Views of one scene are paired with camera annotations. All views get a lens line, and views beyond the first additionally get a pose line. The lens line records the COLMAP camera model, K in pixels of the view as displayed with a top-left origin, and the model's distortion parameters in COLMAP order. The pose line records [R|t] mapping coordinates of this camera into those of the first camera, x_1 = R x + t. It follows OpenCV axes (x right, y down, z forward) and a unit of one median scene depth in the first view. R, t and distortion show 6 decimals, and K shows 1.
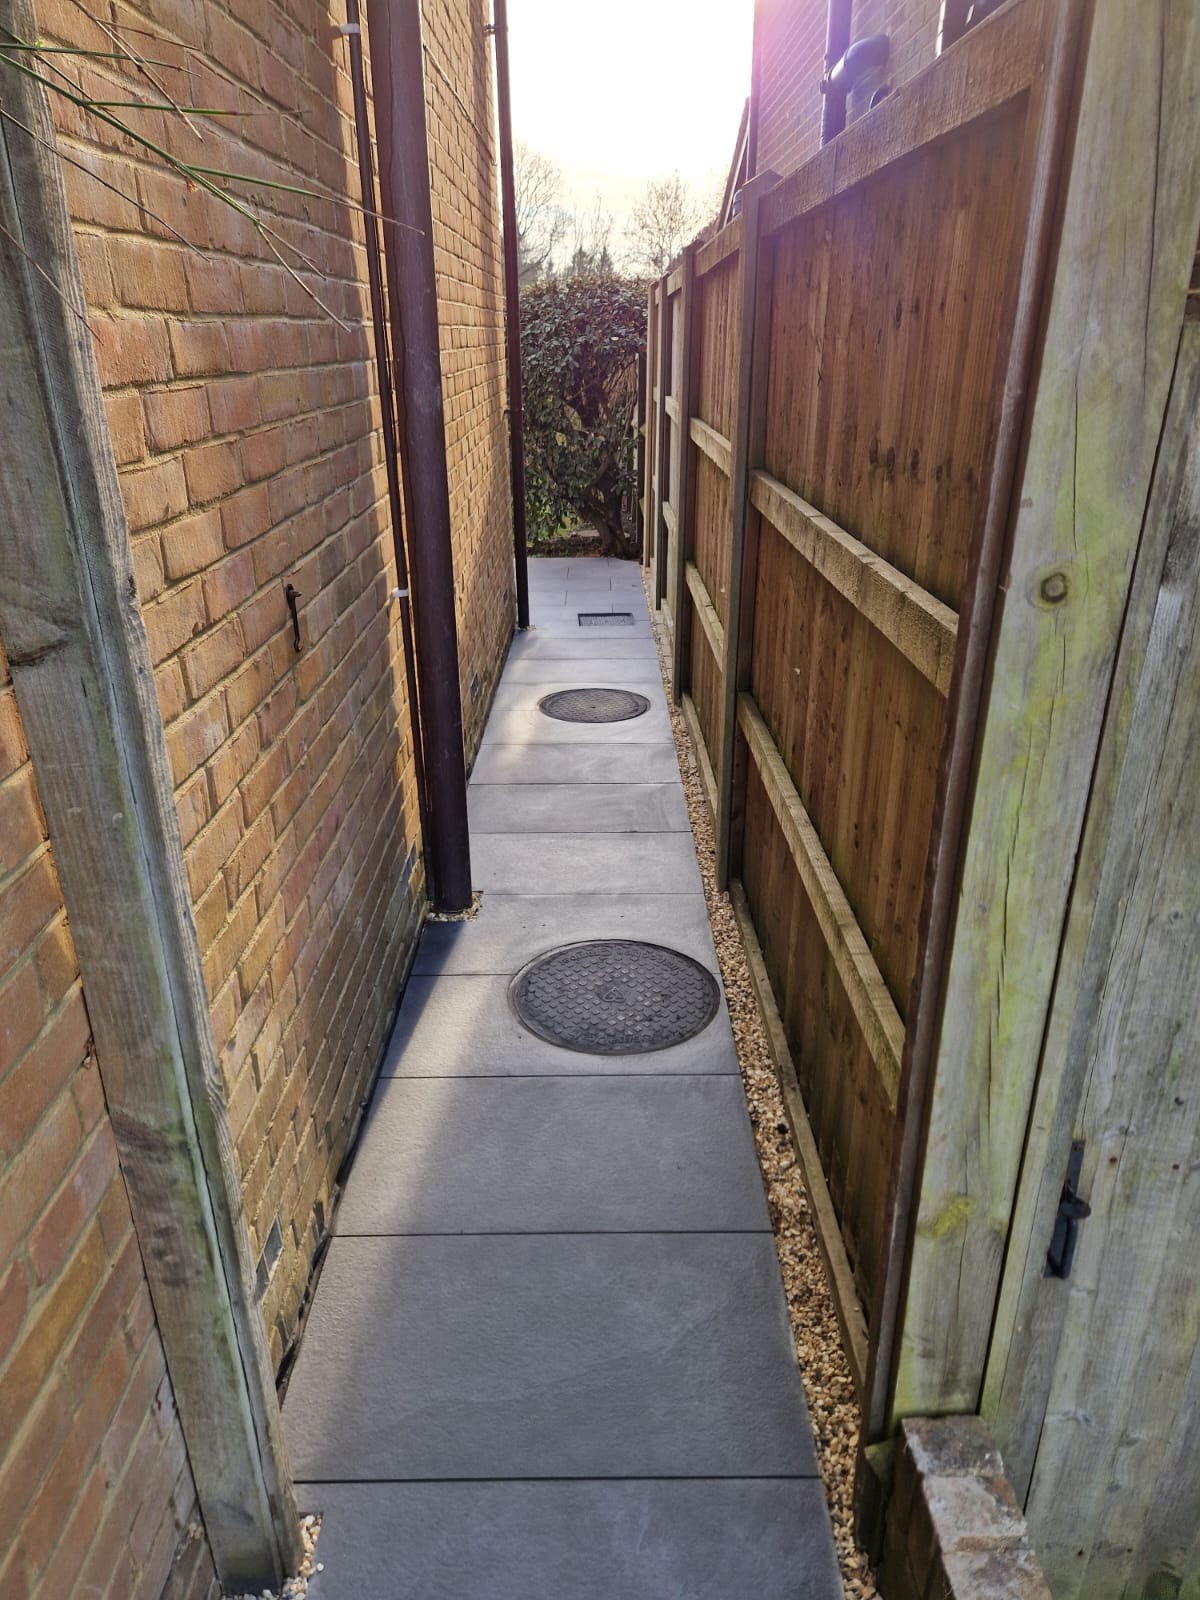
lens RADIAL K [[1012.3, 0, 593.5], [0, 1012.3, 707.3], [0, 0, 1]] dist [0.069297, -0.050745]
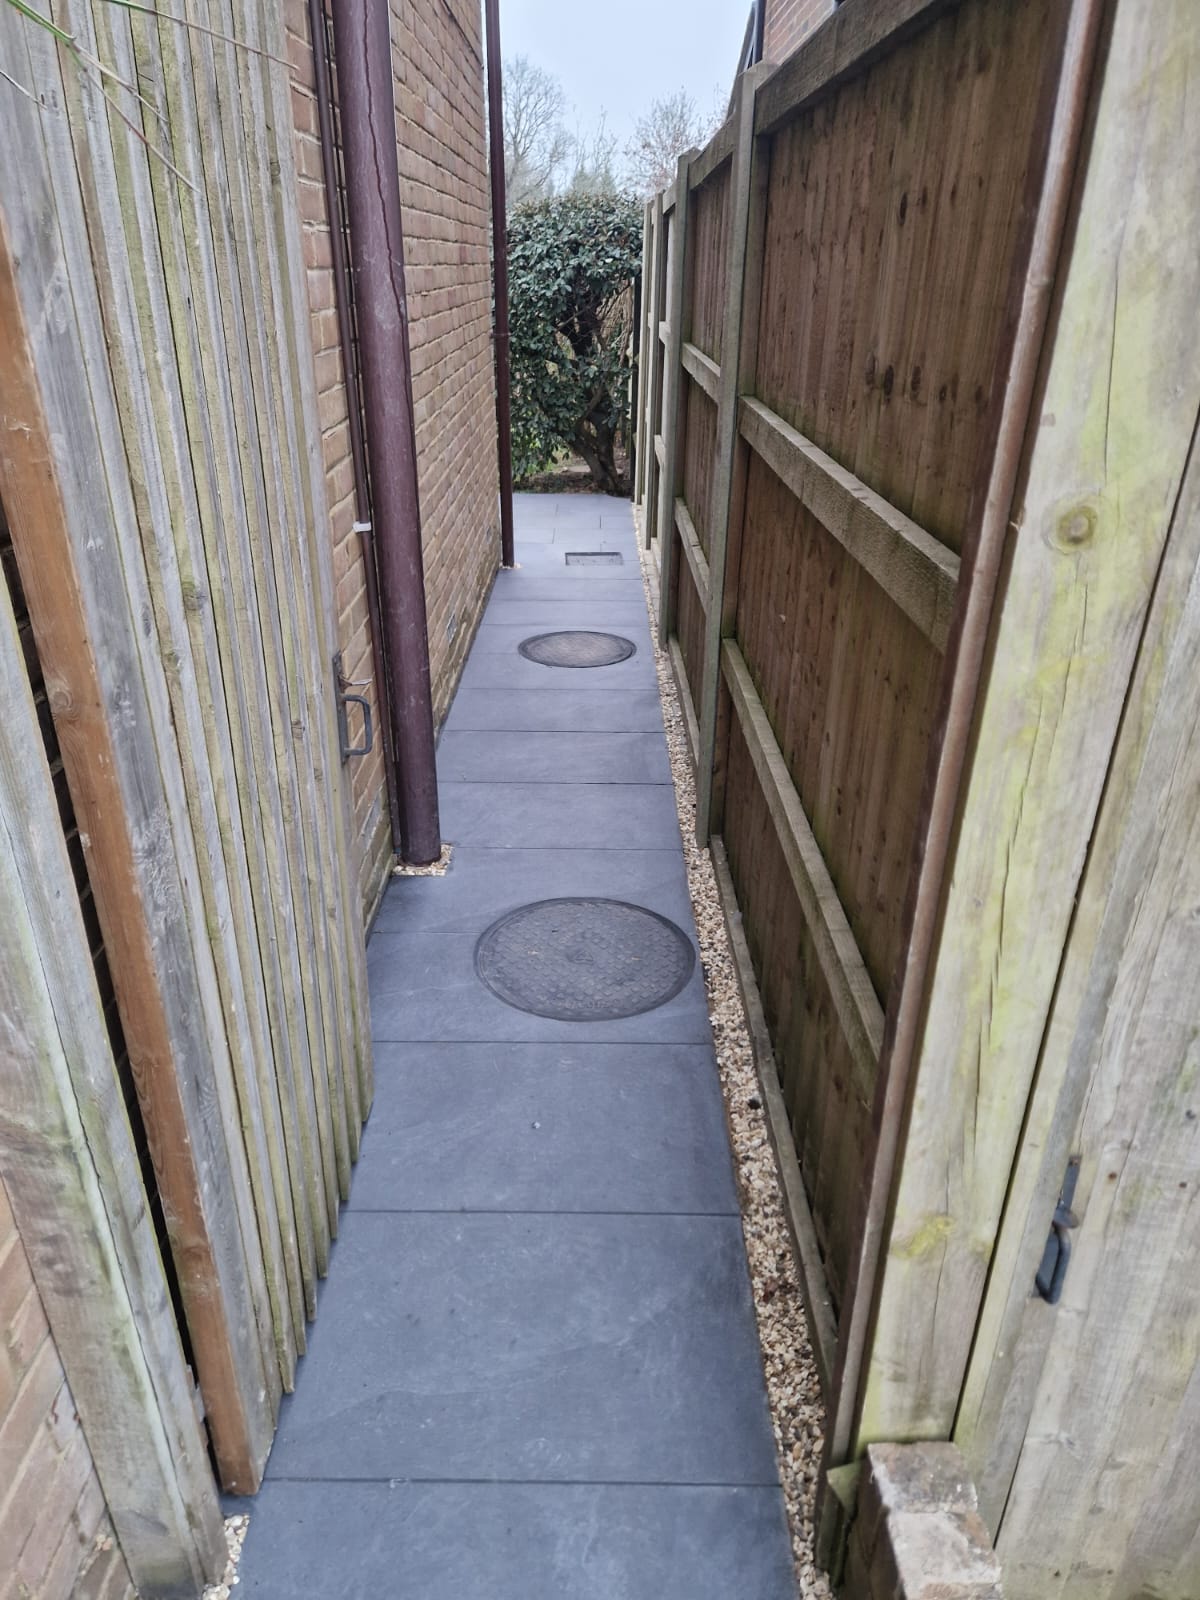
lens RADIAL K [[1012.3, 0, 593.5], [0, 1012.3, 707.3], [0, 0, 1]] dist [0.069297, -0.050745]
pose [[0.999931, 0.011362, 0.003007, 0.043200], [-0.011520, 0.998200, 0.058853, -0.011025], [-0.002333, -0.058884, 0.998262, 0.120956]]
